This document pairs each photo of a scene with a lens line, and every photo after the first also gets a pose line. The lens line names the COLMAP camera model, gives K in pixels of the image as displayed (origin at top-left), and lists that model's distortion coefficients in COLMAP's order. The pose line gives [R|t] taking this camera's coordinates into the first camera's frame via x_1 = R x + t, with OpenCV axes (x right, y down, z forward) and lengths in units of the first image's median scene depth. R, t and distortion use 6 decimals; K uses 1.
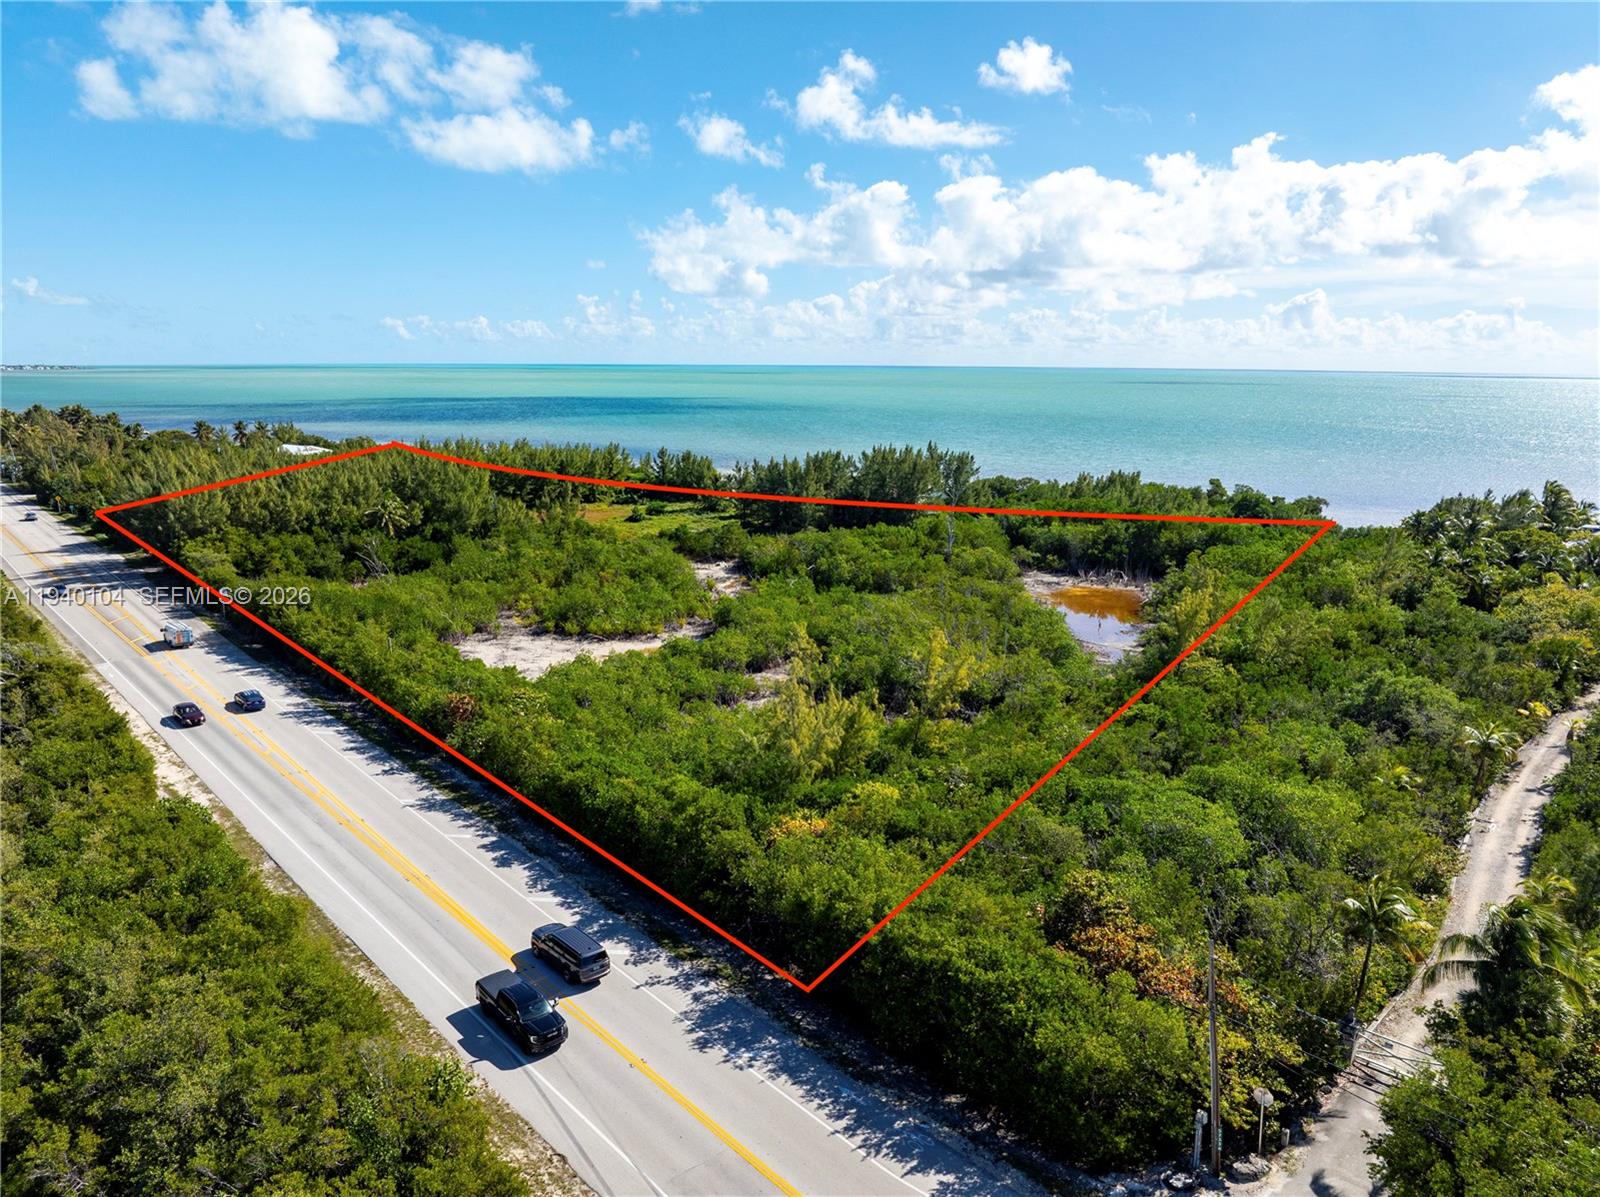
lens RADIAL K [[1135.0, 0, 794.6], [0, 1135.0, 561.0], [0, 0, 1]] dist [-0.049582, 0.019168]
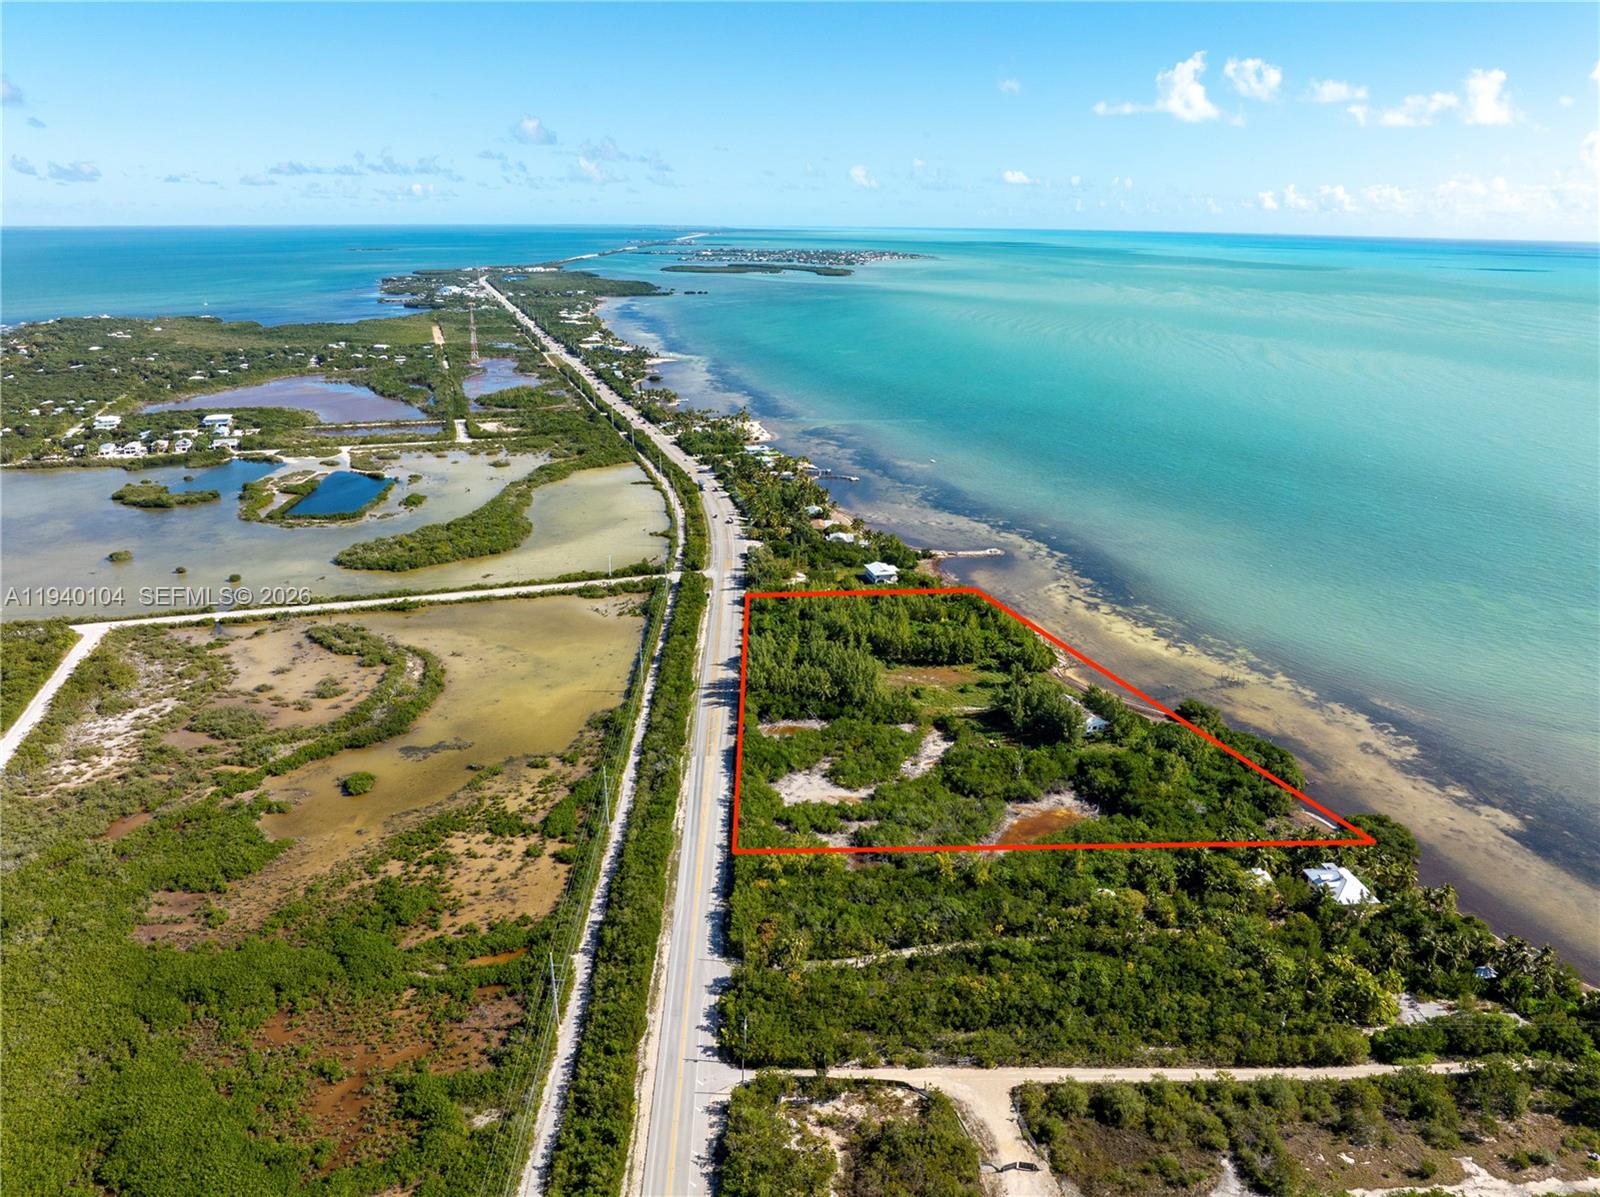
lens RADIAL K [[1135.0, 0, 800.6], [0, 1135.0, 612.4], [0, 0, 1]] dist [-0.049582, 0.019168]
pose [[0.777526, 0.210705, -0.592500, 1.294480], [-0.116258, 0.974118, 0.193853, -0.862608], [0.618011, -0.081843, 0.781898, -1.182382]]
